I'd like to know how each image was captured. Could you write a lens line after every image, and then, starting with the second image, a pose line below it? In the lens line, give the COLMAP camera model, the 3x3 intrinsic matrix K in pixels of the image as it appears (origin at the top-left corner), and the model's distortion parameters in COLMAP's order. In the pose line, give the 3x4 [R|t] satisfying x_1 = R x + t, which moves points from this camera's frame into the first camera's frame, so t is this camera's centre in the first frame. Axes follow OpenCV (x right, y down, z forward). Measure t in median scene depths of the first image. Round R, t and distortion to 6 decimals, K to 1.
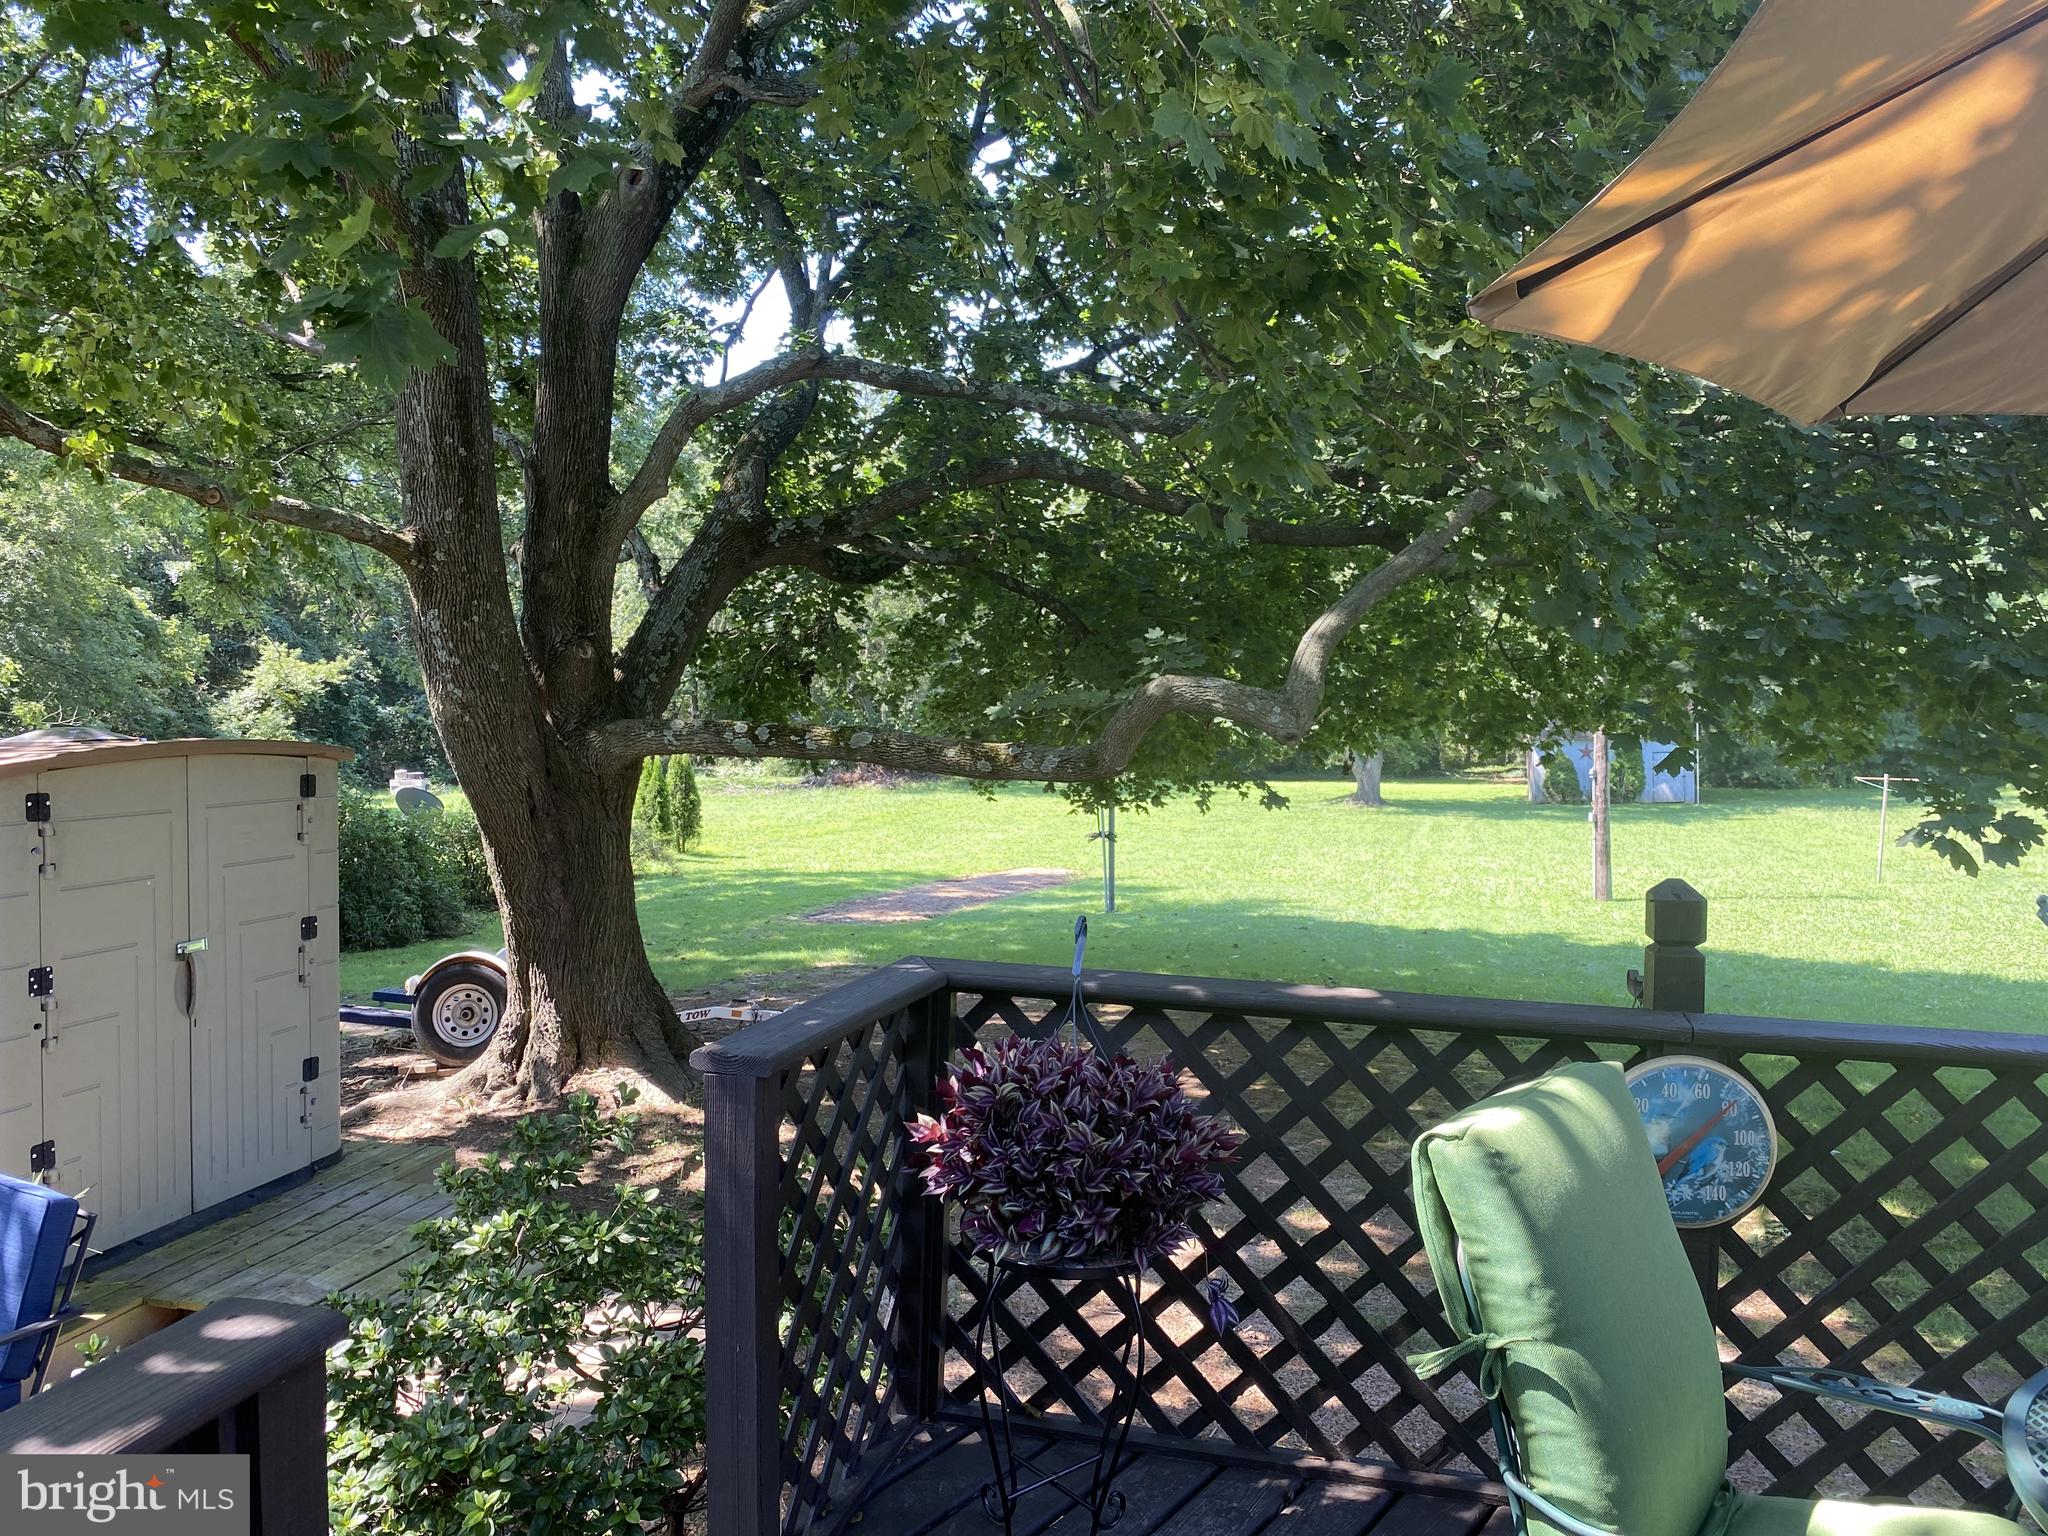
lens RADIAL K [[1575.3, 0, 1035.1], [0, 1575.3, 749.0], [0, 0, 1]] dist [0.034844, -0.038147]
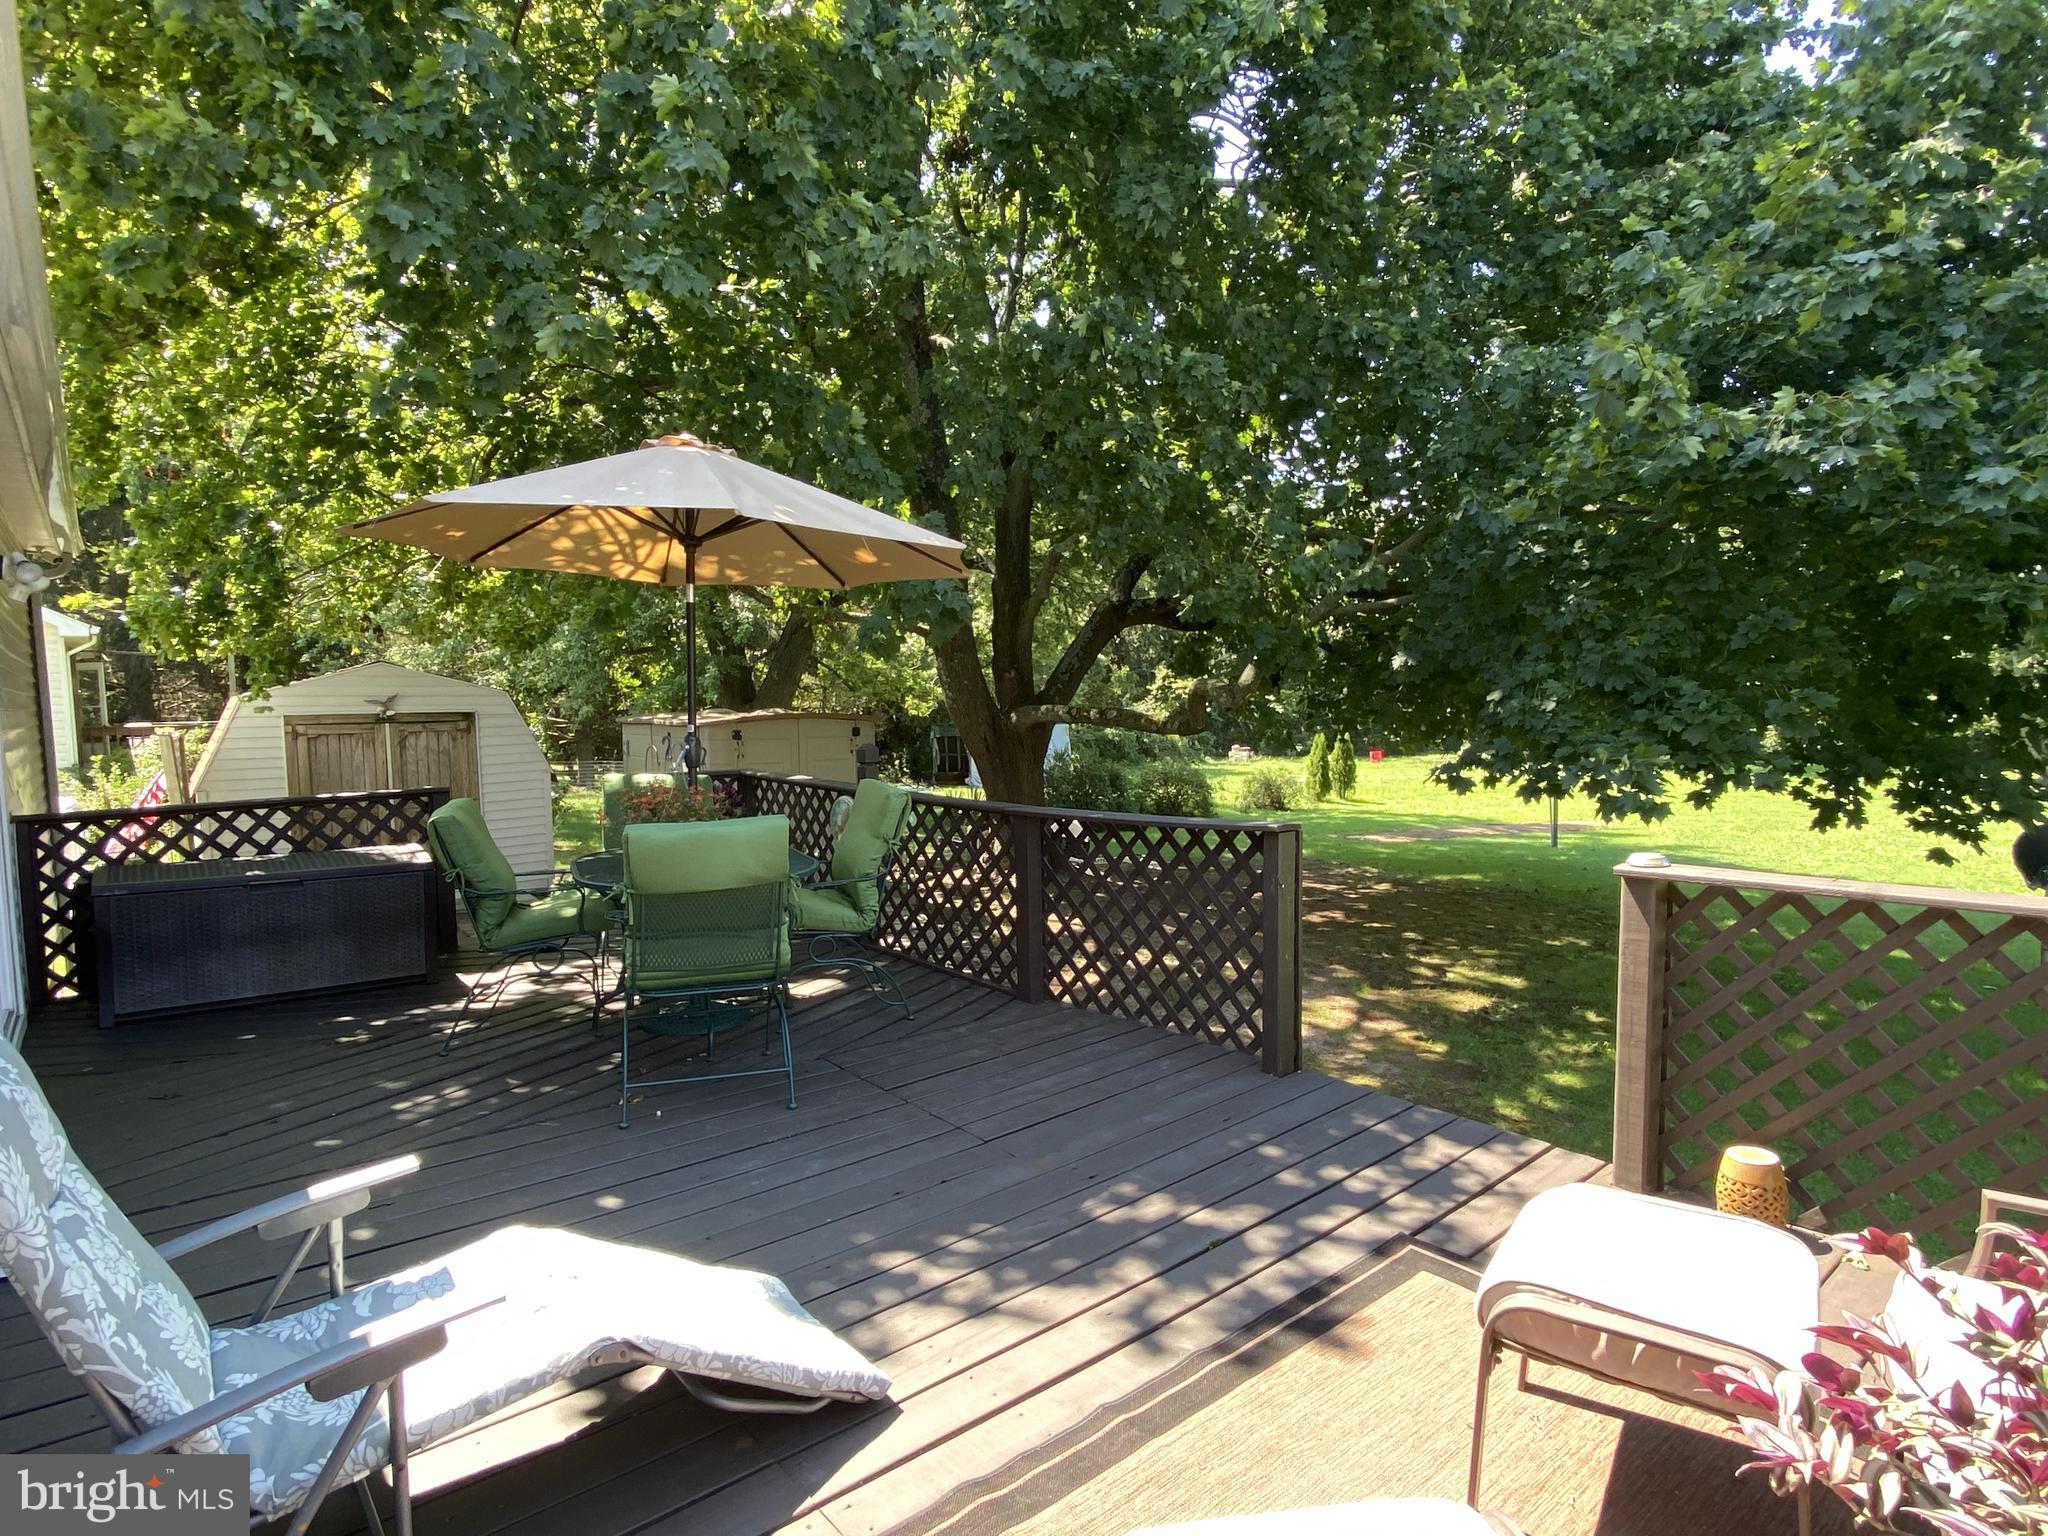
lens RADIAL K [[1091.2, 0, 1011.7], [0, 1091.2, 762.9], [0, 0, 1]] dist [0.026615, -0.027079]
pose [[0.798445, 0.023655, -0.601603, 0.599846], [-0.009557, 0.999600, 0.026620, 0.019096], [0.601992, -0.015505, 0.798351, -0.171397]]
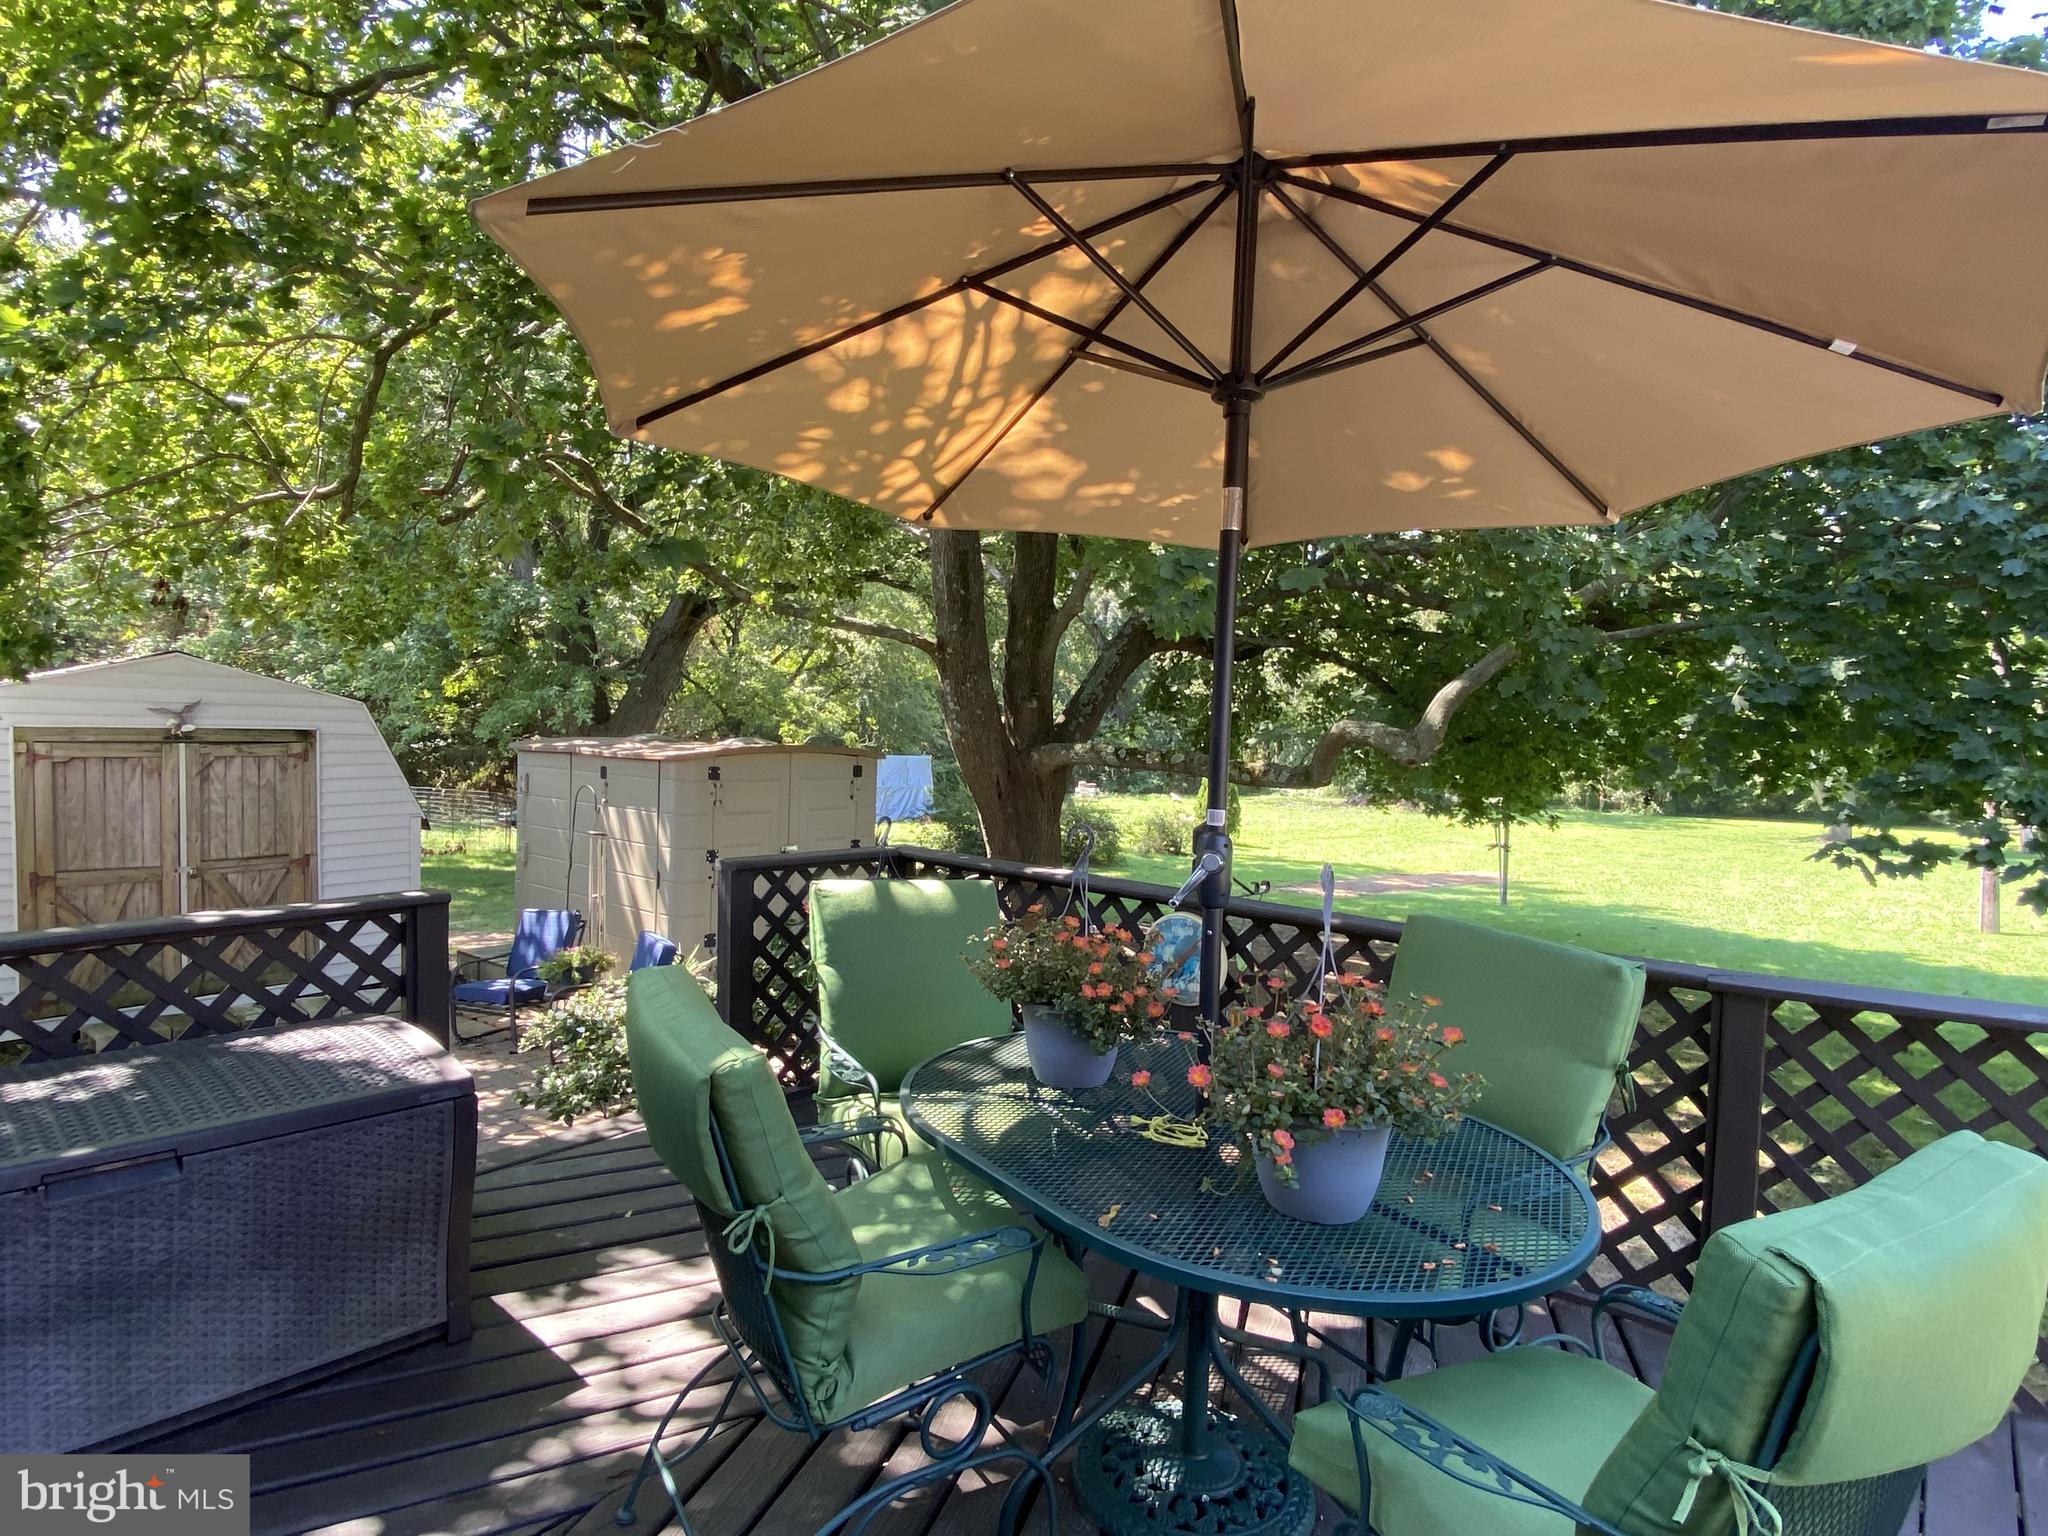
lens RADIAL K [[1100.4, 0, 1015.8], [0, 1100.4, 764.3], [0, 0, 1]] dist [0.026991, -0.032377]
pose [[0.892794, 0.031991, -0.449327, 0.237477], [-0.037342, 0.999298, -0.003048, 0.009088], [0.448914, 0.019499, 0.893362, -0.072897]]
